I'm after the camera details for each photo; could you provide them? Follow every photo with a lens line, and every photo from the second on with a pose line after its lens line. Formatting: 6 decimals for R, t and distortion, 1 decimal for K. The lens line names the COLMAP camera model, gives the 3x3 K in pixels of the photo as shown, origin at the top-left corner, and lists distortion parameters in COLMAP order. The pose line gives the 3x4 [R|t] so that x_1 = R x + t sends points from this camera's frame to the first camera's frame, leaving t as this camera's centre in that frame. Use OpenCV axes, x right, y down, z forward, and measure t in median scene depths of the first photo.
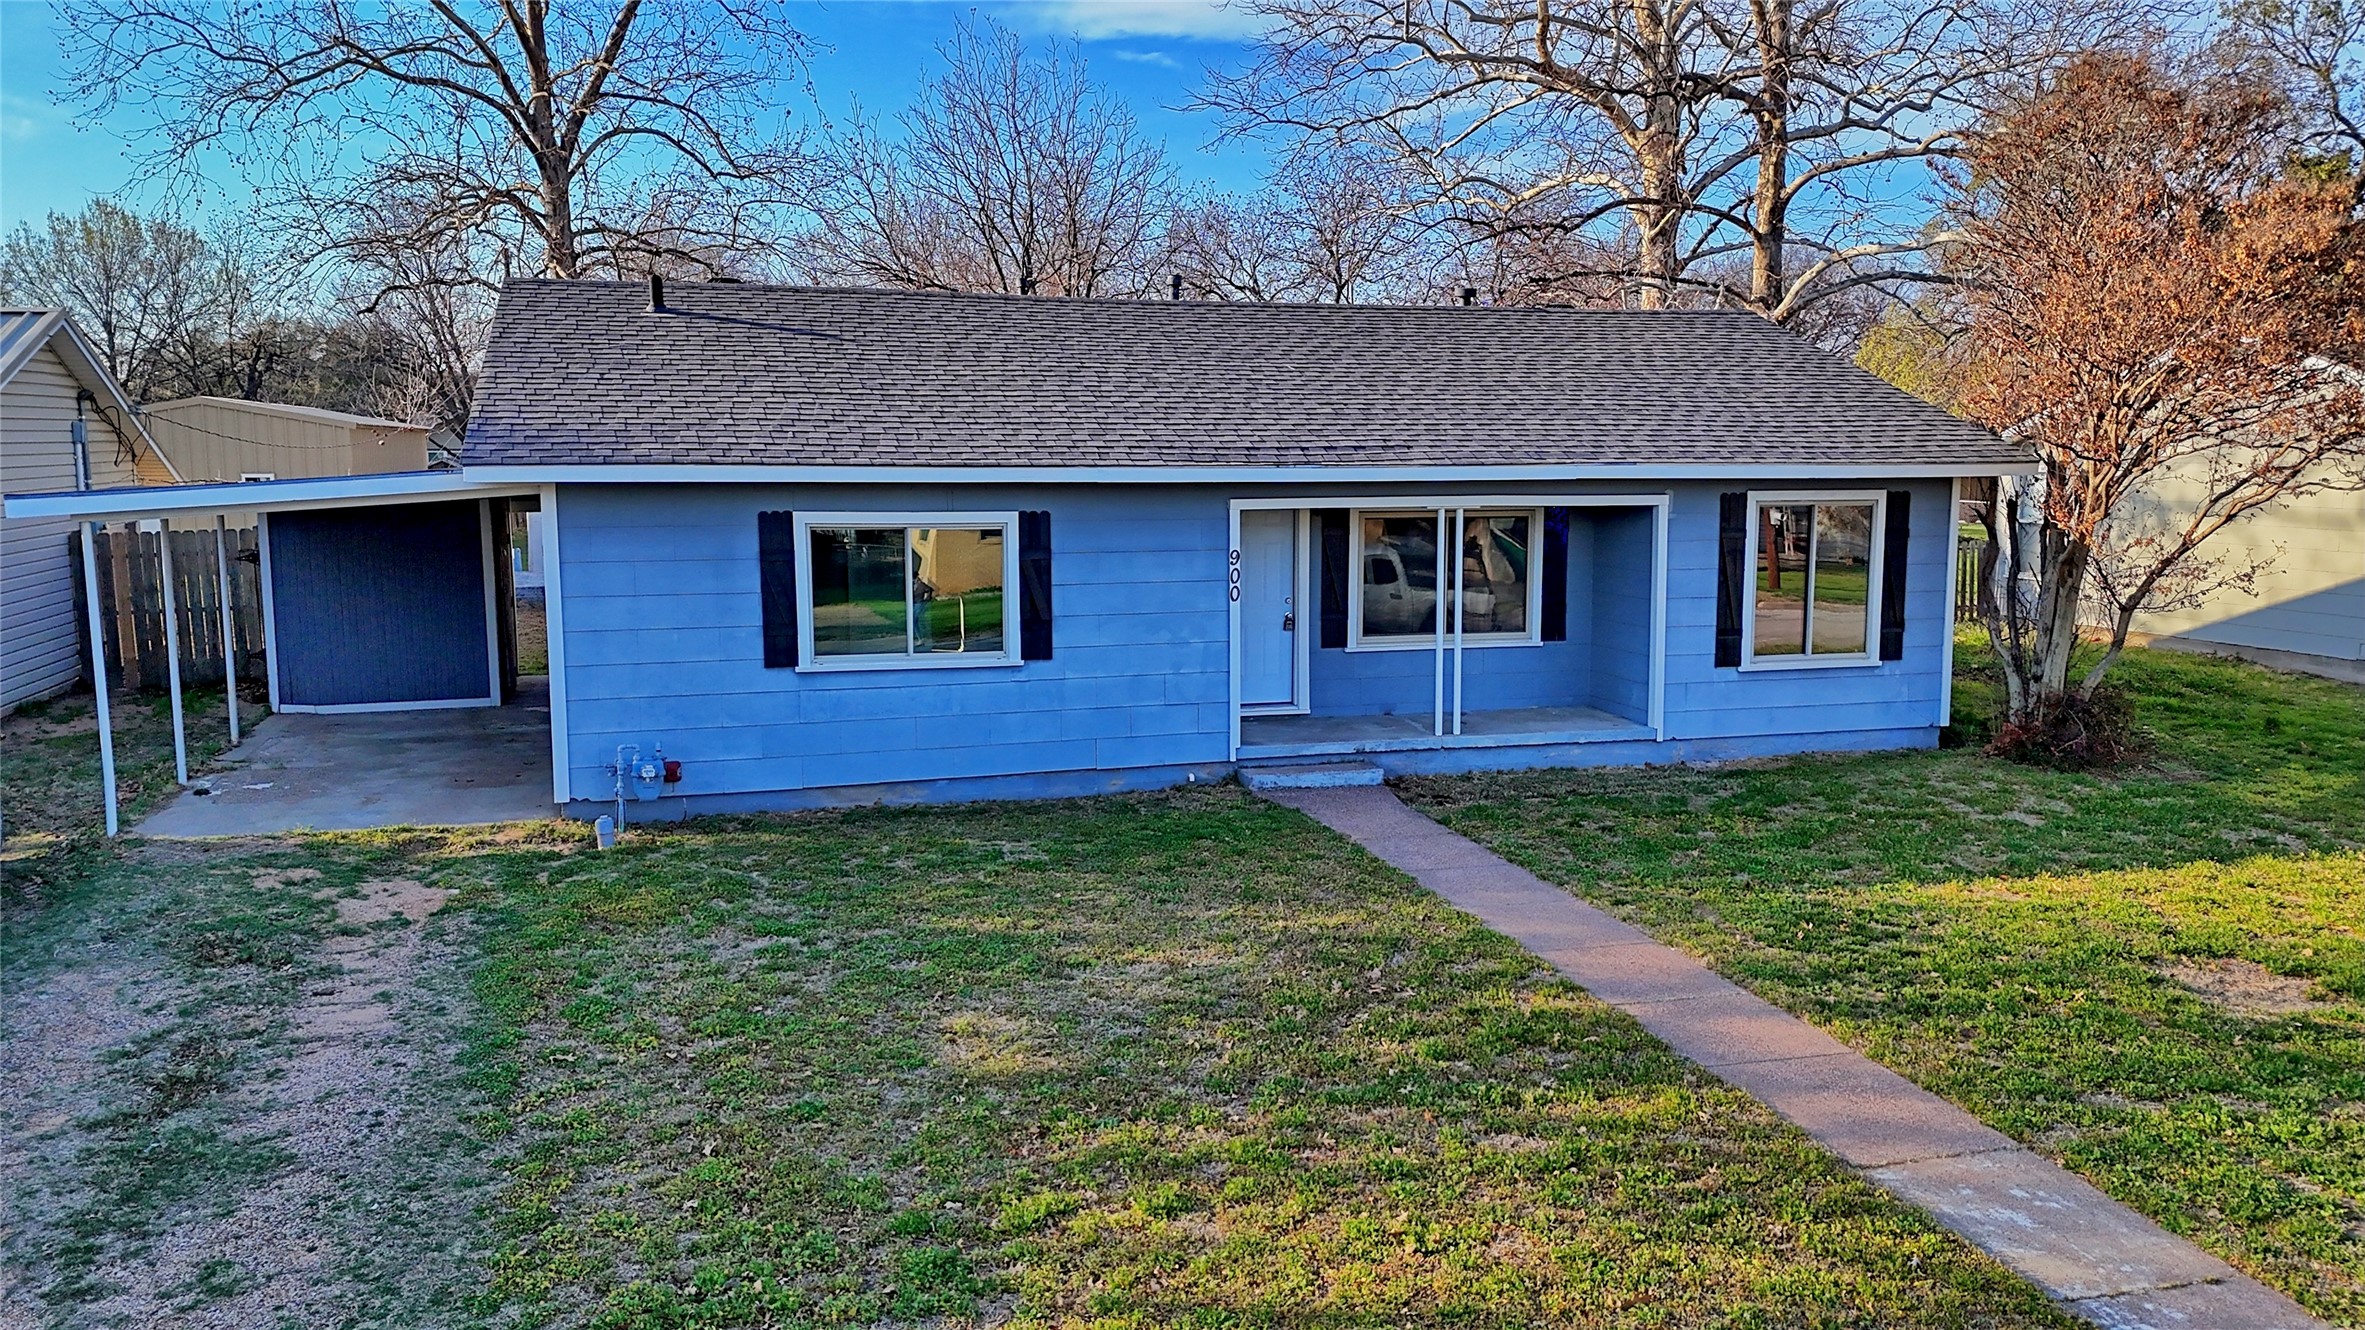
lens RADIAL K [[1744.3, 0, 1190.2], [0, 1744.3, 680.9], [0, 0, 1]] dist [0.048704, -0.003119]
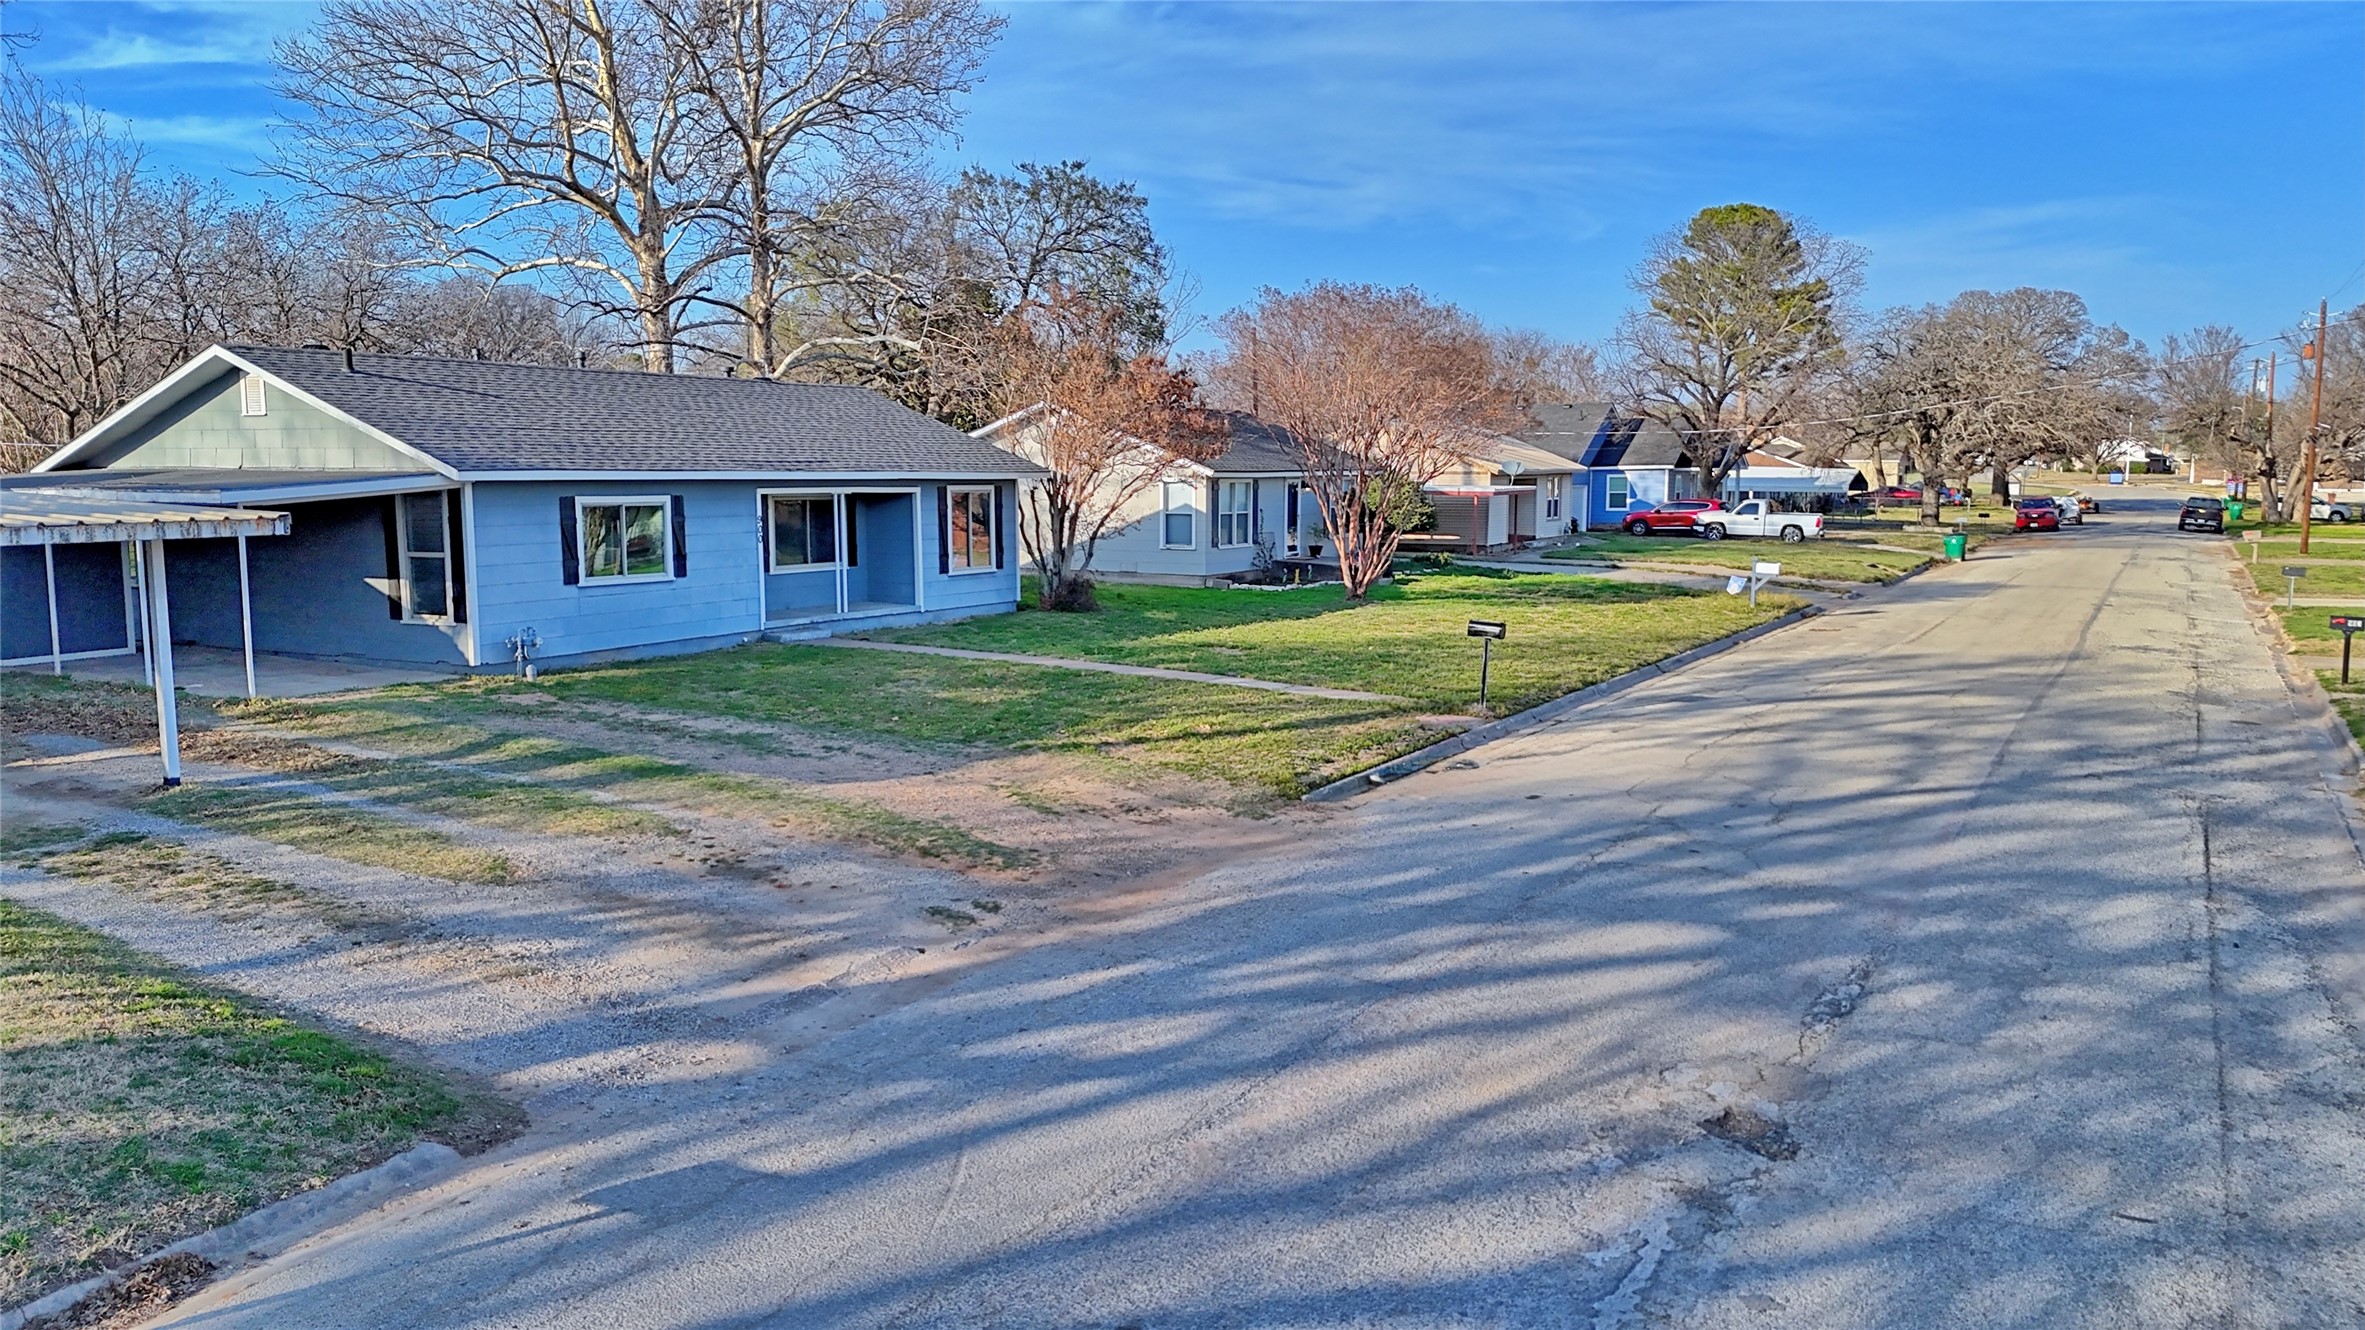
lens RADIAL K [[1744.3, 0, 1180.4], [0, 1744.3, 660.9], [0, 0, 1]] dist [0.048704, -0.003119]
pose [[0.707262, -0.074899, 0.702973, -0.912626], [0.087107, 0.996027, 0.018485, 0.078067], [-0.701565, 0.048160, 0.710976, -0.596322]]
